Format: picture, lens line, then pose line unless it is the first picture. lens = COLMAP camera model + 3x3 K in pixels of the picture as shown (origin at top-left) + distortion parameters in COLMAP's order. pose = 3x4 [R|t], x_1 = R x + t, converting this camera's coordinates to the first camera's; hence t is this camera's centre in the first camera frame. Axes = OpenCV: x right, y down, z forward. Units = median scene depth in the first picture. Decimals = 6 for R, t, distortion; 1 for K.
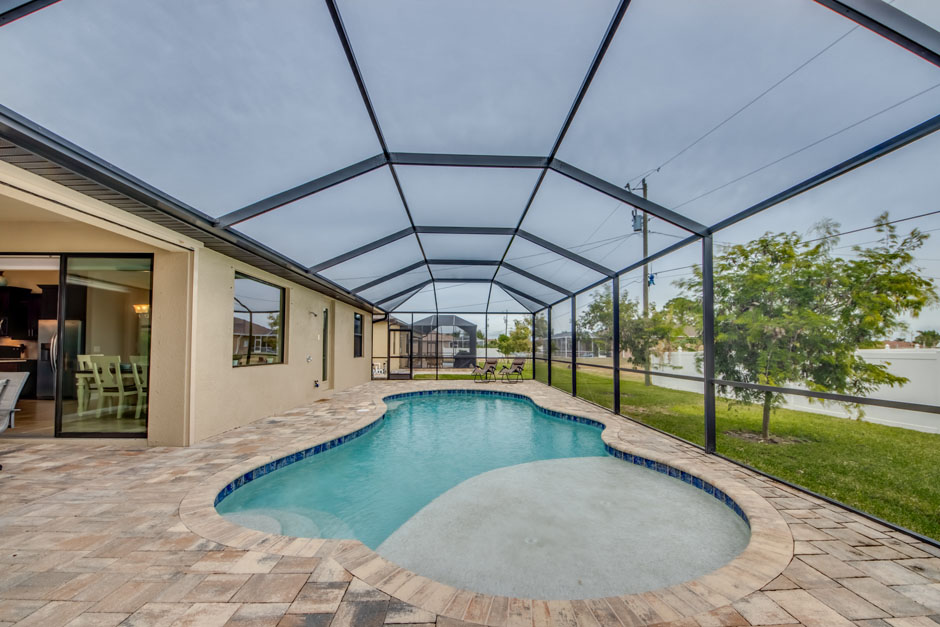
lens RADIAL K [[361.4, 0, 474.5], [0, 361.4, 330.6], [0, 0, 1]] dist [0.038236, -0.028143]
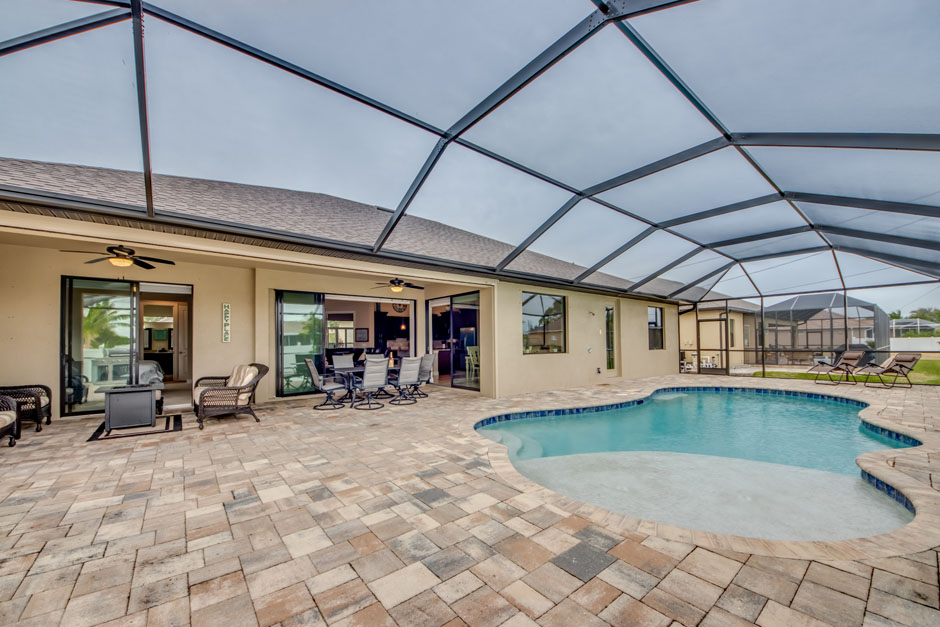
lens RADIAL K [[361.4, 0, 474.5], [0, 361.4, 330.6], [0, 0, 1]] dist [0.038236, -0.028143]
pose [[0.597912, -0.036664, -0.800722, 0.373293], [0.051521, 0.998646, -0.007255, 0.001231], [0.799904, -0.036917, 0.598992, -0.066163]]
